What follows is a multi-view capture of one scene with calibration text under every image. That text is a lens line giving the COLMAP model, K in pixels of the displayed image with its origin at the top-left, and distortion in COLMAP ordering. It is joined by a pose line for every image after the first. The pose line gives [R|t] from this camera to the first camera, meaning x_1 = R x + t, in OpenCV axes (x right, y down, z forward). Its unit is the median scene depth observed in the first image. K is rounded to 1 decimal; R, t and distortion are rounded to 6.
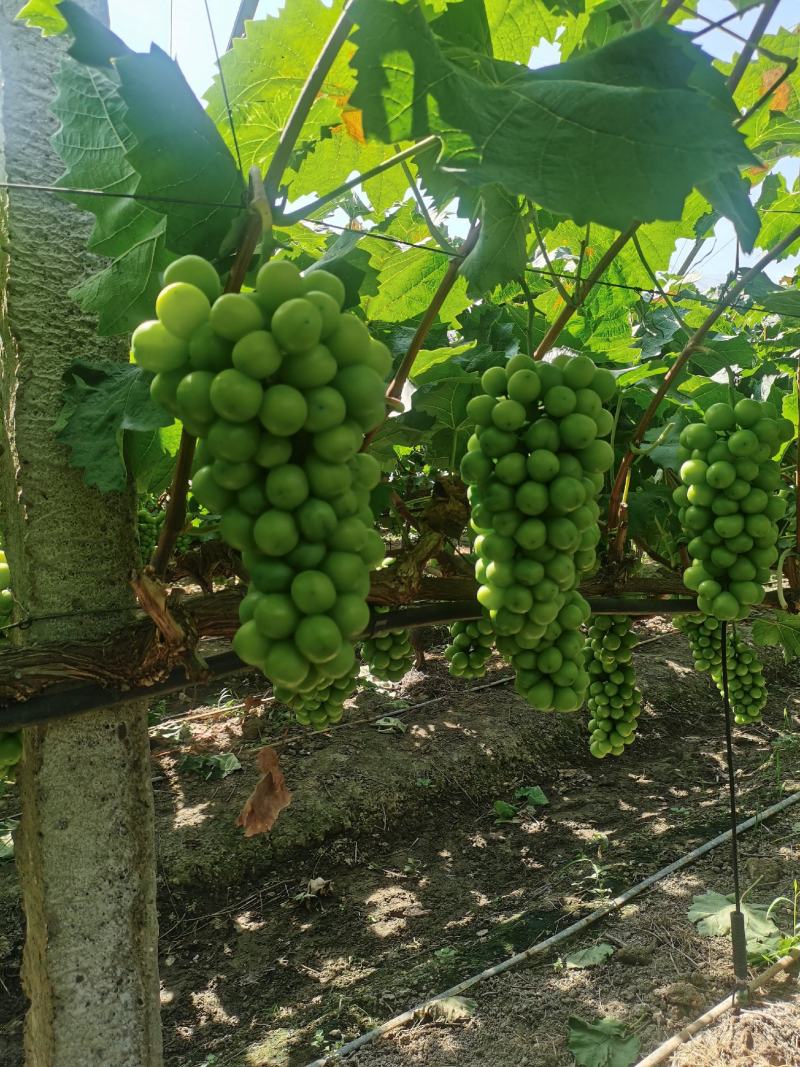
lens RADIAL K [[870.9, 0, 395.8], [0, 870.9, 530.7], [0, 0, 1]] dist [0.062983, -0.042710]
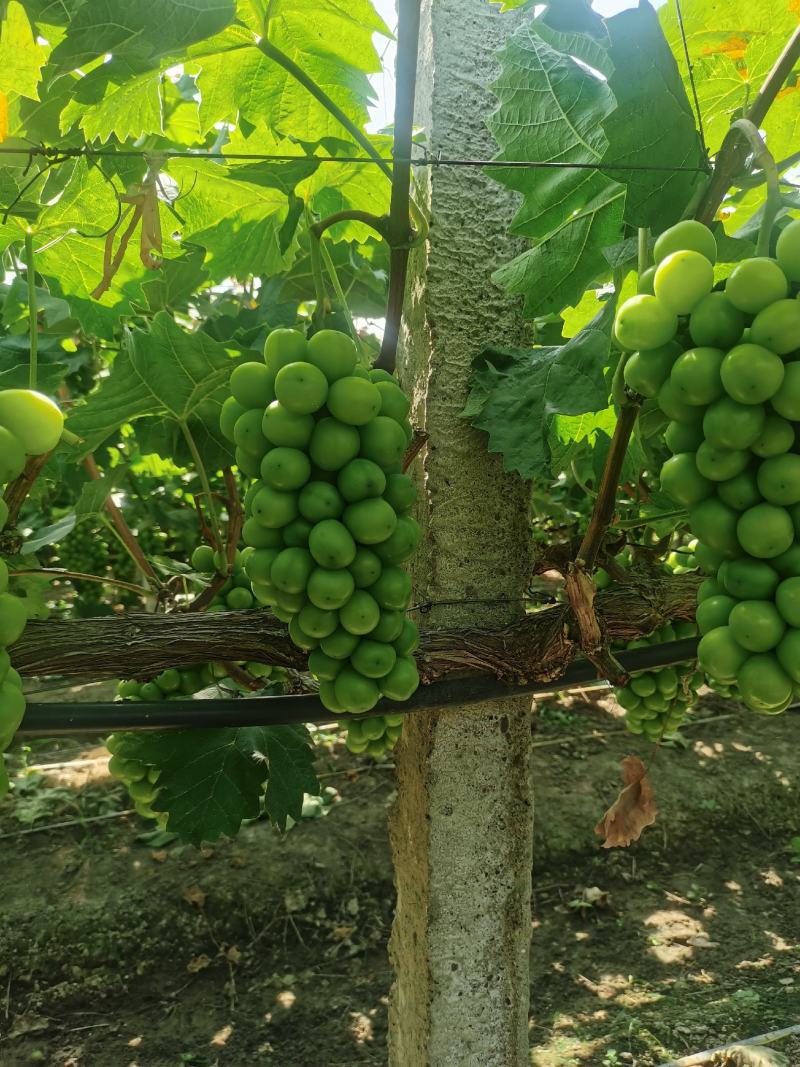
lens RADIAL K [[870.9, 0, 390.0], [0, 870.9, 531.6], [0, 0, 1]] dist [0.062983, -0.042710]
pose [[0.956944, 0.050877, -0.285780, -0.167722], [-0.048901, 0.998705, 0.014052, 0.005913], [0.286125, 0.000528, 0.958192, 0.027316]]
